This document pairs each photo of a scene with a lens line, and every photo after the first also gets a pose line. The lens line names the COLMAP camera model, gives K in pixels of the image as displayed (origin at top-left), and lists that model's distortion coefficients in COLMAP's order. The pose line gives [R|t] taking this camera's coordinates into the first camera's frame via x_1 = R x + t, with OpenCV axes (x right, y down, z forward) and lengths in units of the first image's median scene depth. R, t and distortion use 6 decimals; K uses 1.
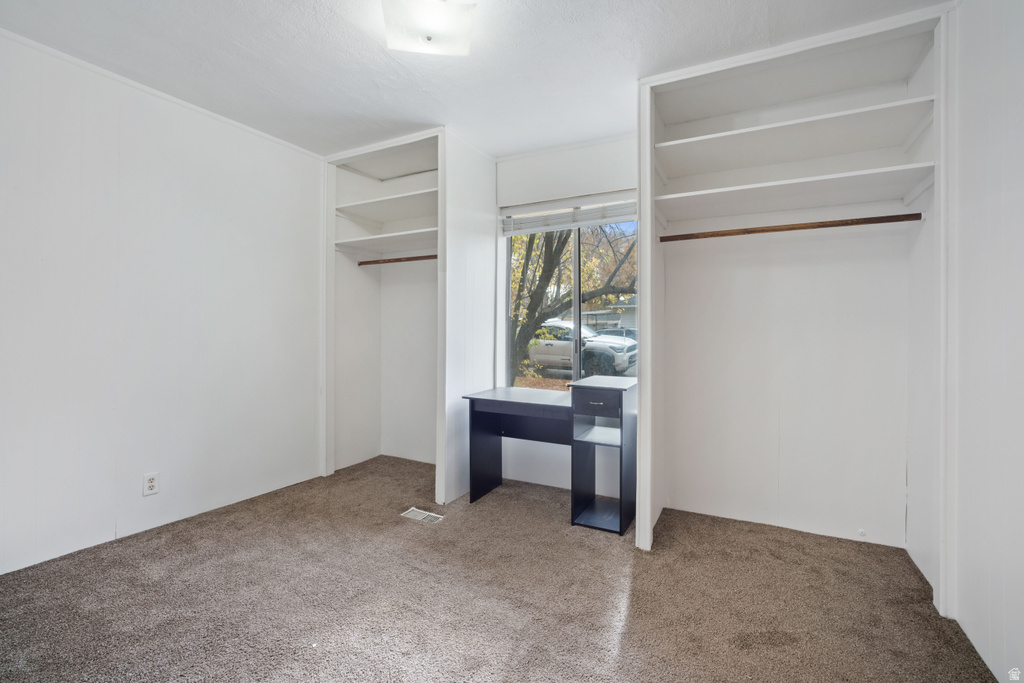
lens RADIAL K [[450.5, 0, 509.5], [0, 450.5, 336.9], [0, 0, 1]] dist [-0.015952, 0.000329]
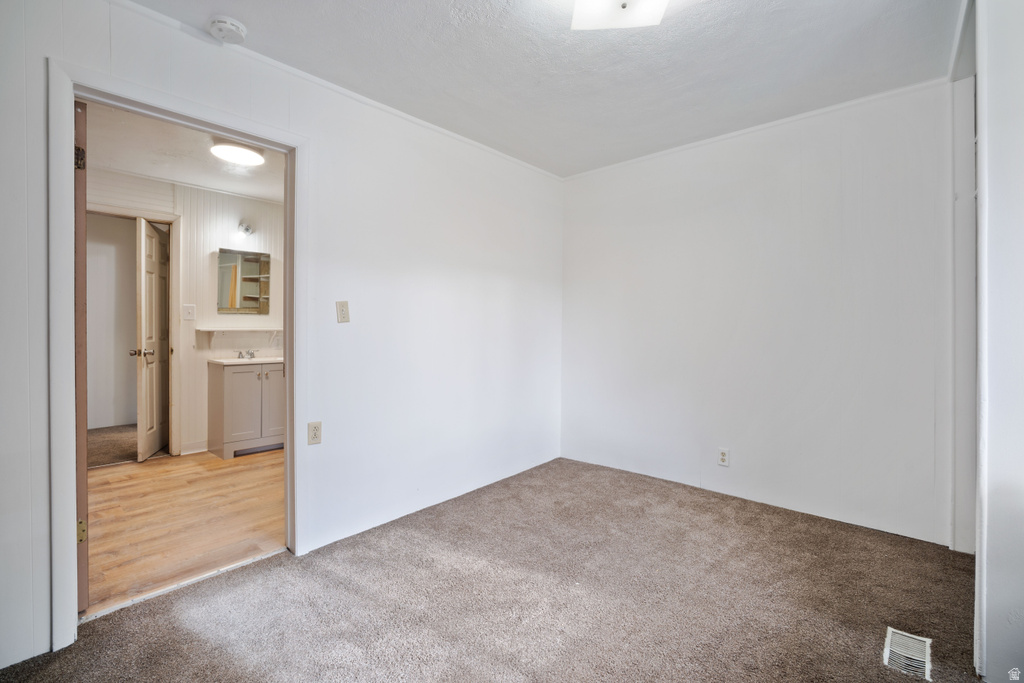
lens RADIAL K [[450.5, 0, 508.2], [0, 450.5, 332.2], [0, 0, 1]] dist [-0.015952, 0.000329]
pose [[-0.215408, -0.000671, -0.976524, 0.524846], [-0.015859, 0.999870, 0.002811, -0.007916], [0.976395, 0.016092, -0.215390, 0.678012]]
